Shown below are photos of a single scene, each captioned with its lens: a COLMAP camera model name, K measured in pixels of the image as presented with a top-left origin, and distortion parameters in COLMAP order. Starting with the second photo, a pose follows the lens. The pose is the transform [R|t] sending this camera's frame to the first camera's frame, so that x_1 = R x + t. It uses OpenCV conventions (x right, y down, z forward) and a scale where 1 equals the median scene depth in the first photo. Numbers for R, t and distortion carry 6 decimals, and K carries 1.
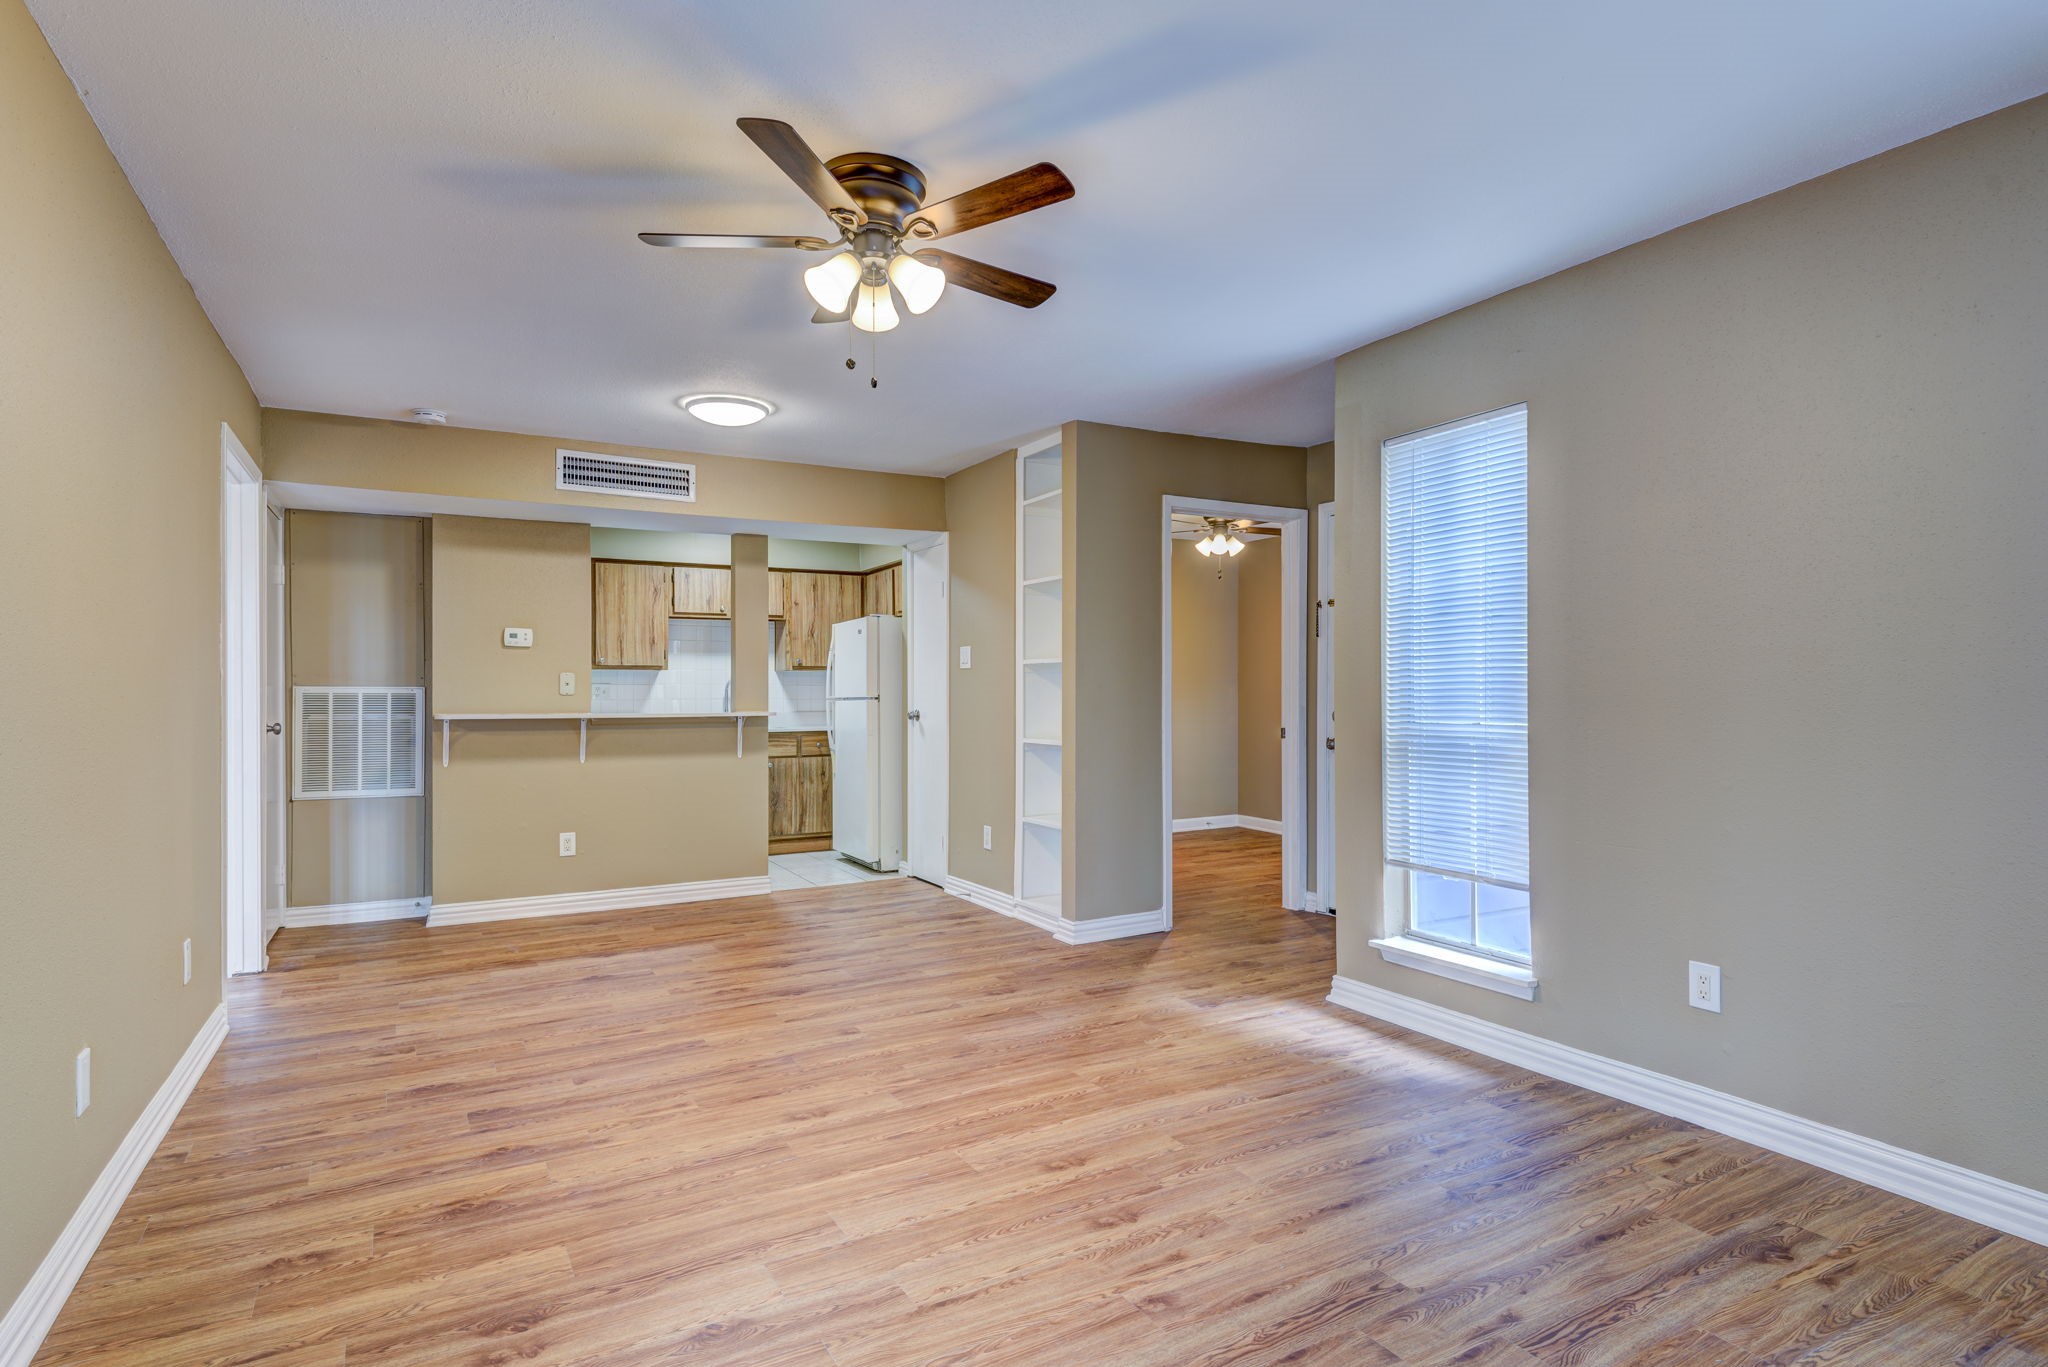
lens RADIAL K [[1058.7, 0, 1041.8], [0, 1058.7, 672.8], [0, 0, 1]] dist [0.016162, -0.004079]
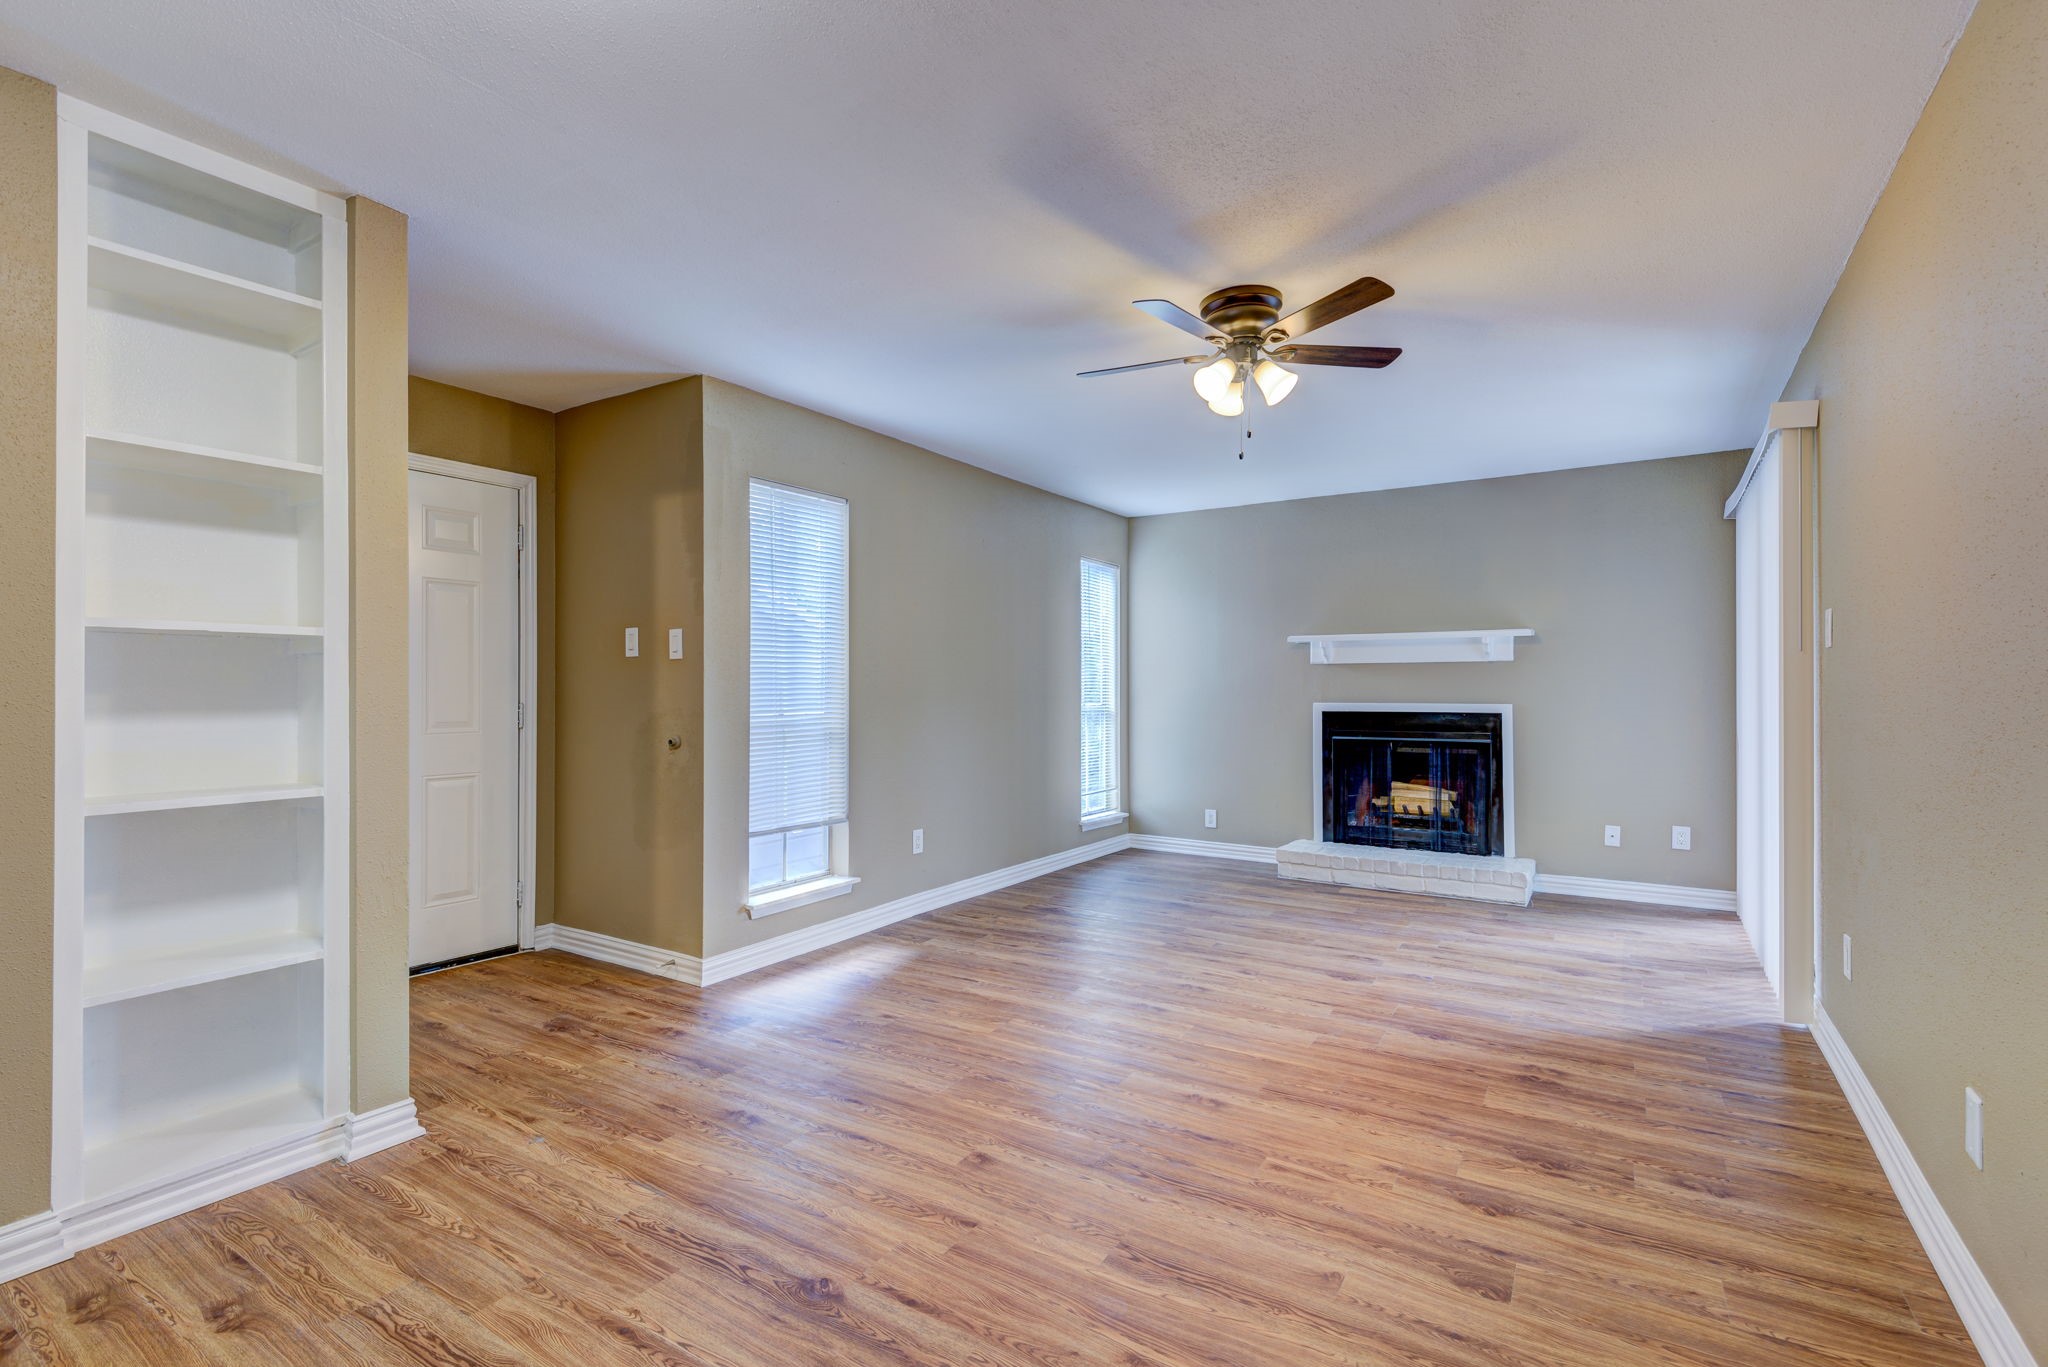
lens RADIAL K [[942.0, 0, 992.7], [0, 942.0, 696.8], [0, 0, 1]] dist [0.003661, -0.004201]
pose [[-0.432180, -0.006169, 0.901766, -0.993484], [-0.006016, 0.999974, 0.003958, 0.025446], [-0.901767, -0.003714, -0.432206, 1.653118]]
